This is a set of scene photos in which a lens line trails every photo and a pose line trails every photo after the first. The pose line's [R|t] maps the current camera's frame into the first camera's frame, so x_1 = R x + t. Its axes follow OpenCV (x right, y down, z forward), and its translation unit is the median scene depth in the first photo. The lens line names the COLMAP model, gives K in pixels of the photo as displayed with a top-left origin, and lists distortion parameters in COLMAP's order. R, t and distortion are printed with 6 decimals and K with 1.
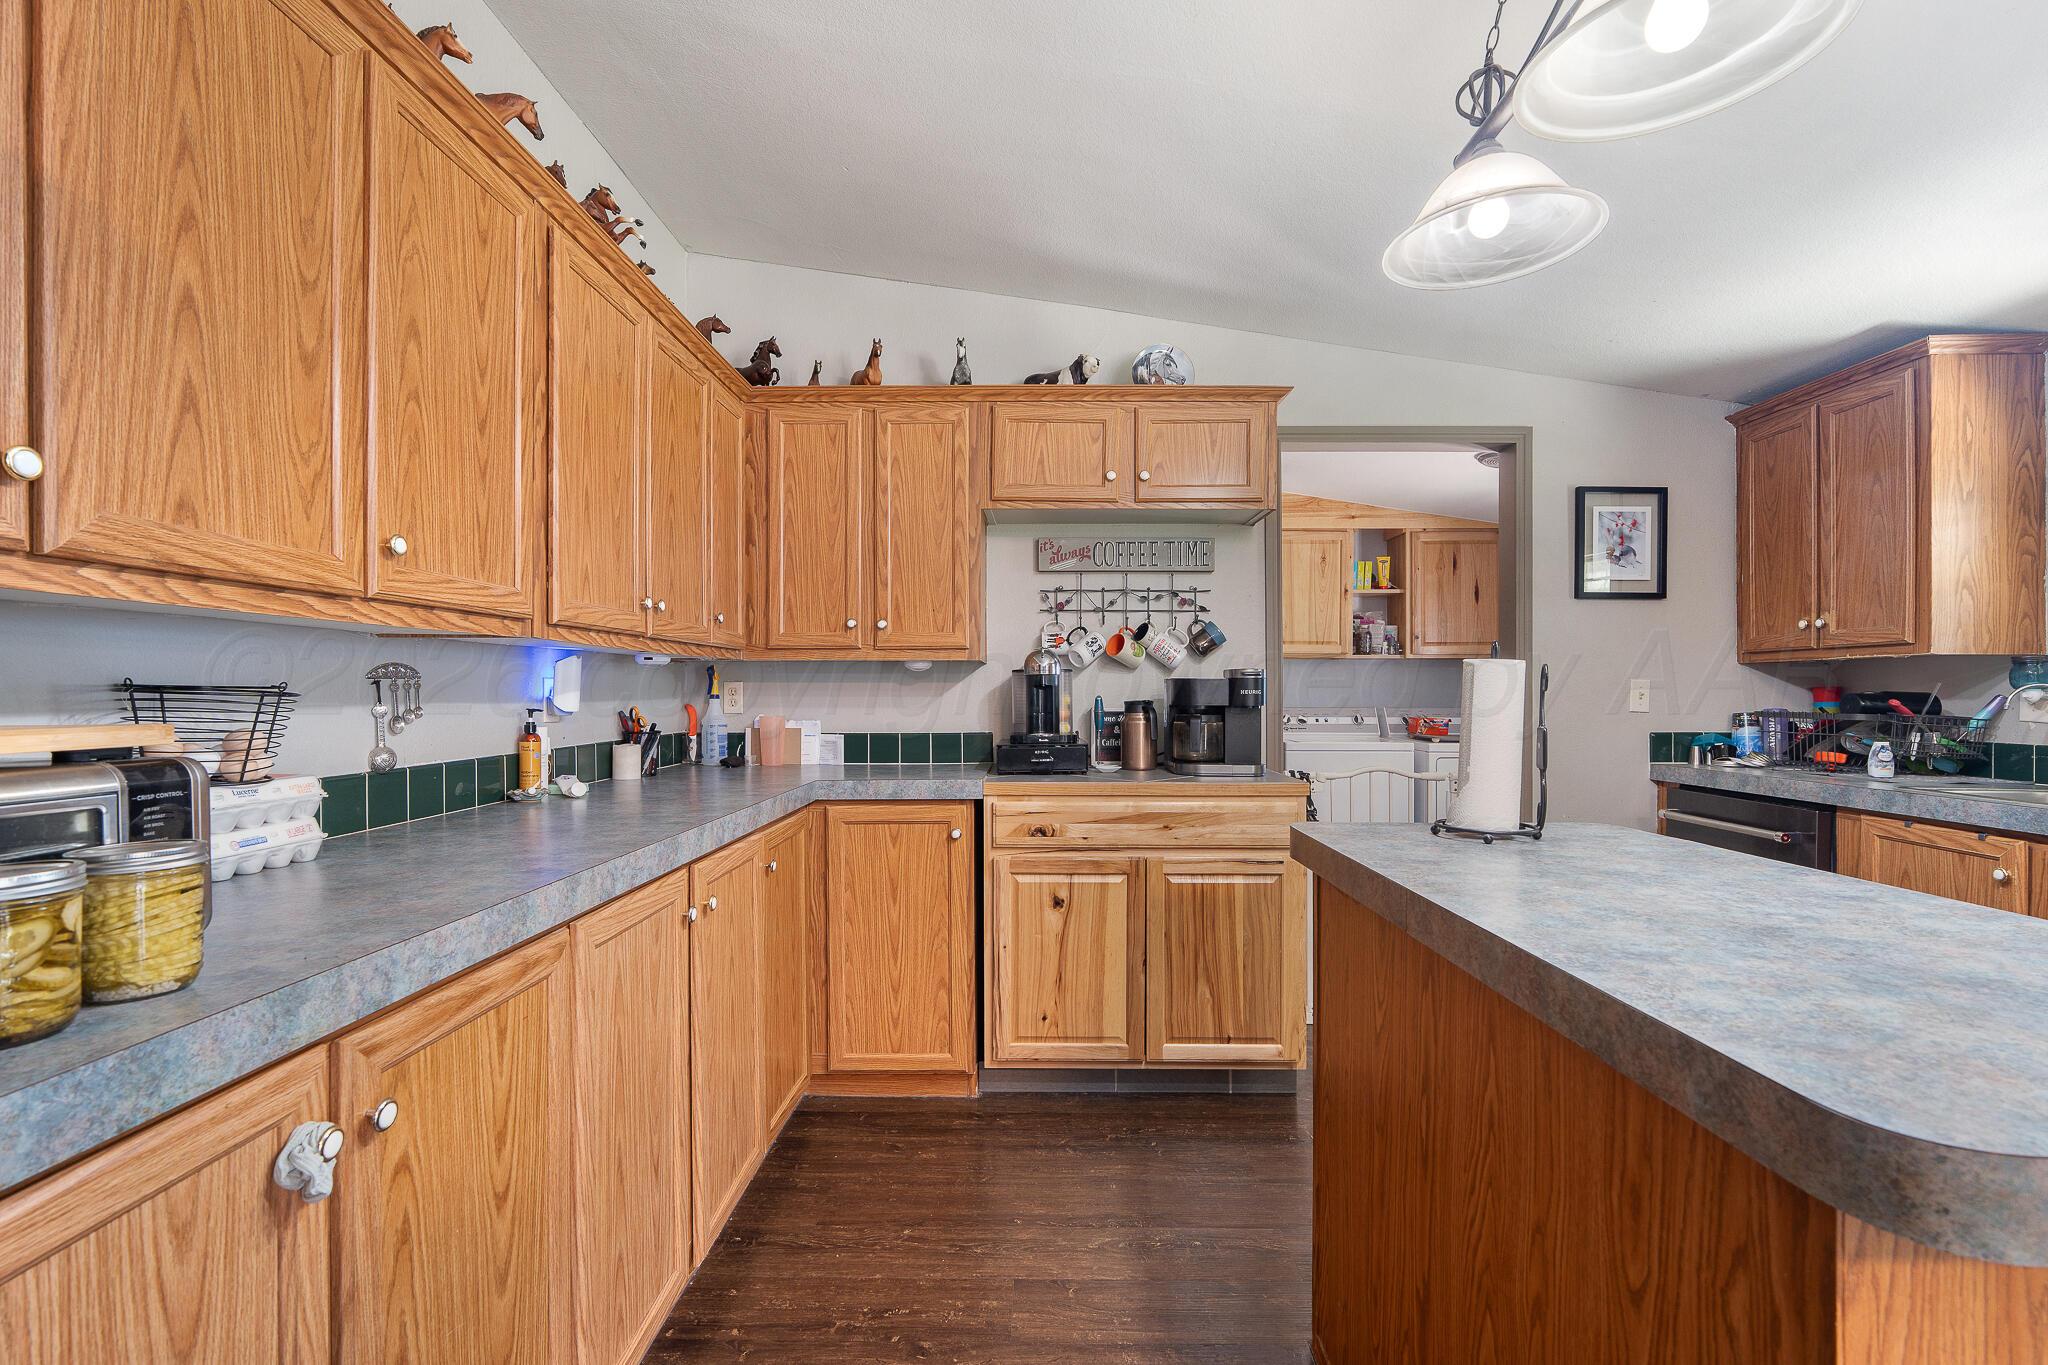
lens RADIAL K [[906.3, 0, 1030.4], [0, 906.3, 690.6], [0, 0, 1]] dist [-0.018801, 0.003284]
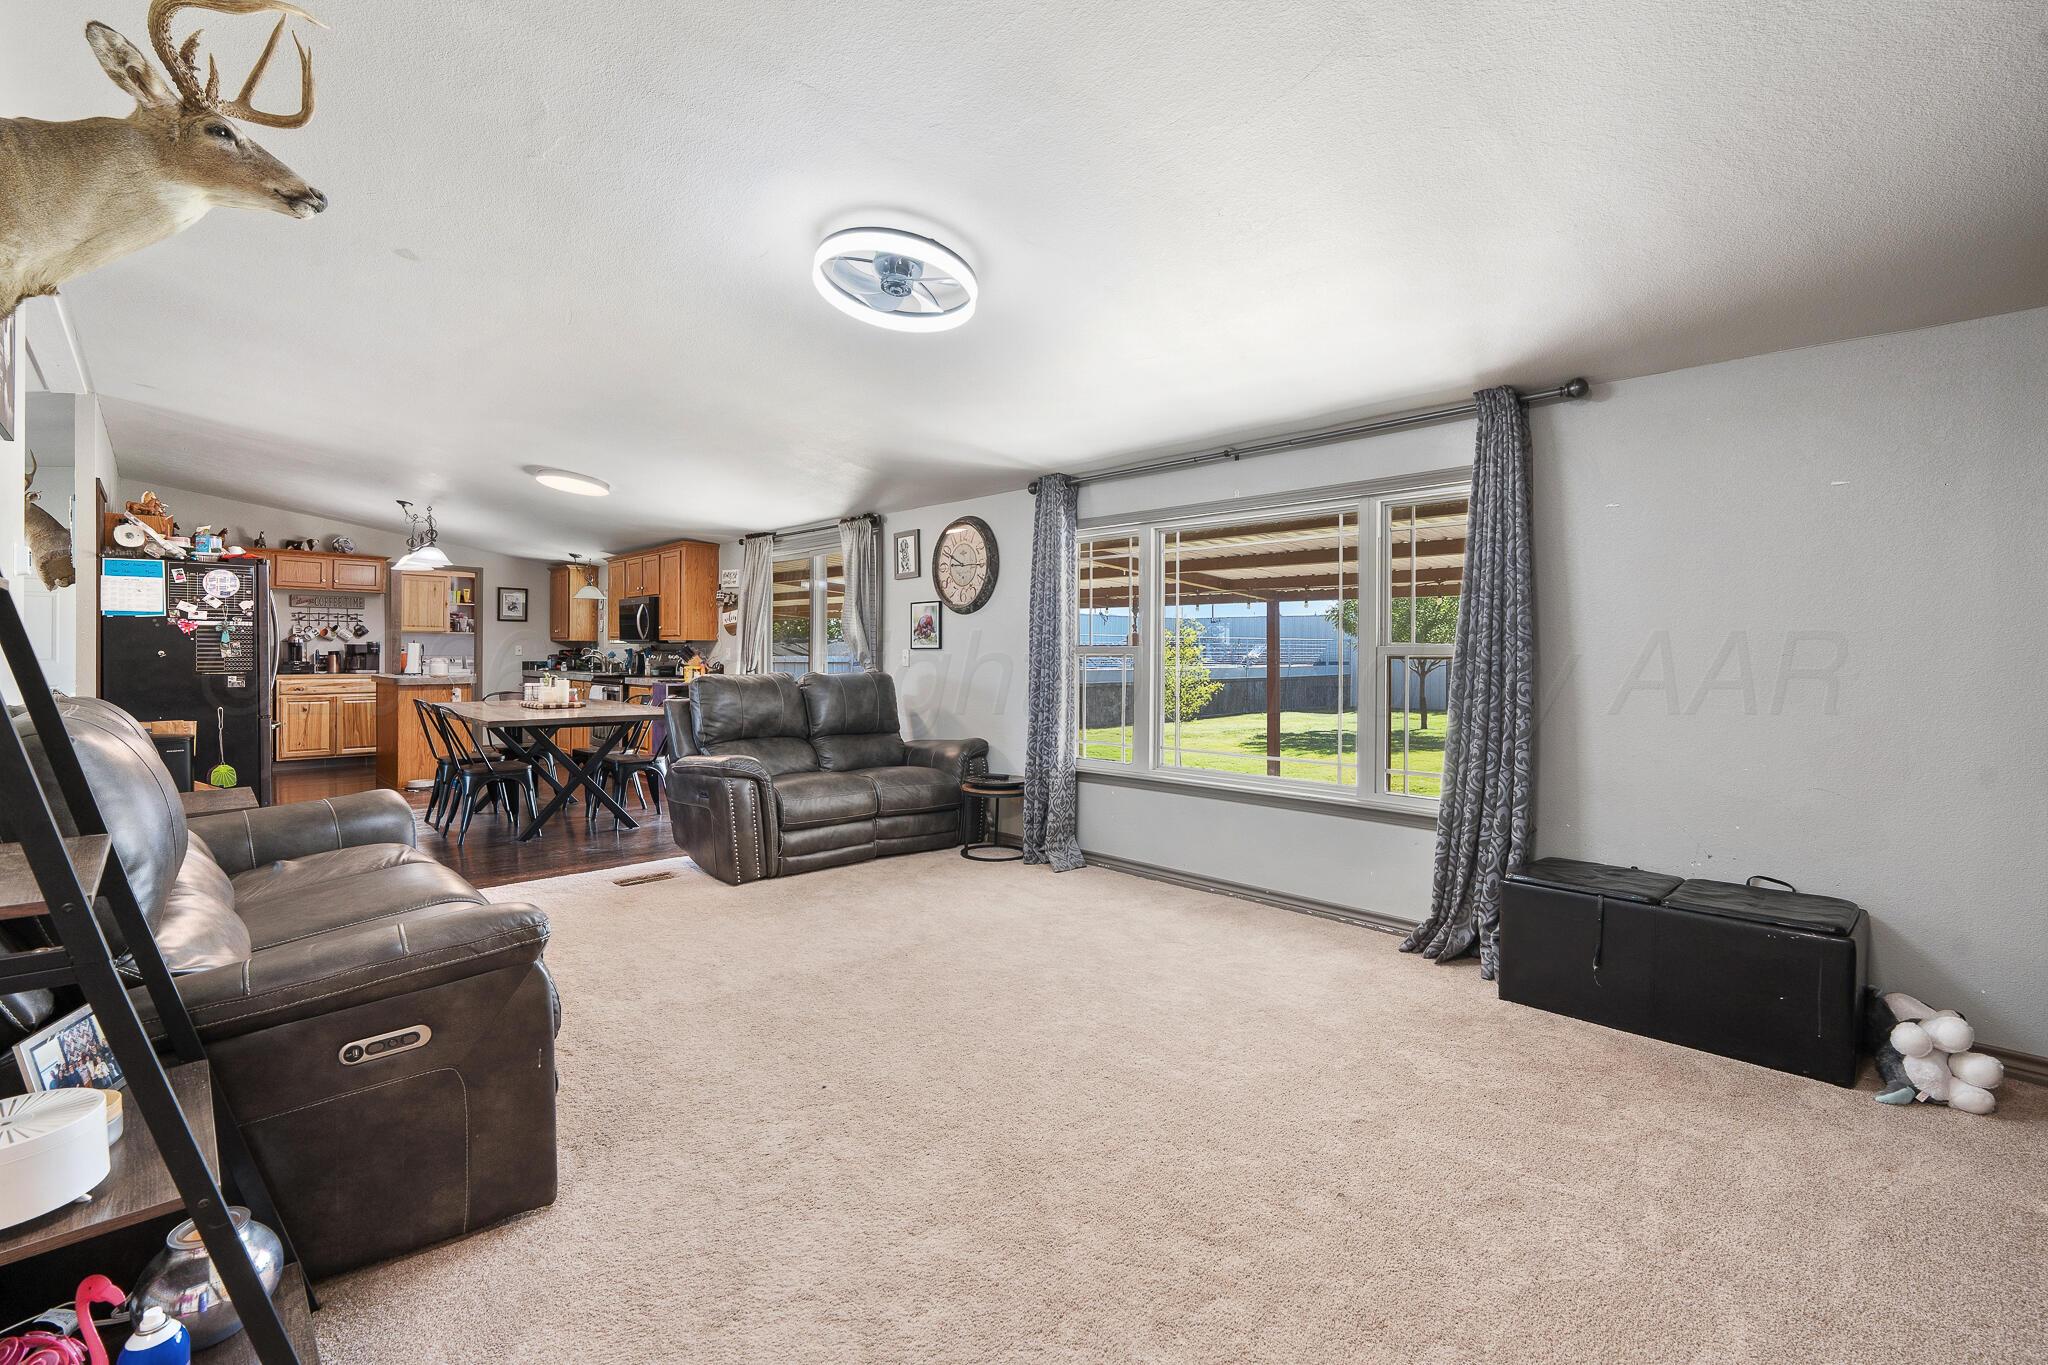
lens RADIAL K [[906.3, 0, 1036.2], [0, 906.3, 654.1], [0, 0, 1]] dist [-0.018801, 0.003284]
pose [[0.704615, 0.003399, 0.709582, -0.386228], [-0.009142, 0.999949, 0.004288, -0.014404], [-0.709531, -0.009508, 0.704610, -3.040110]]
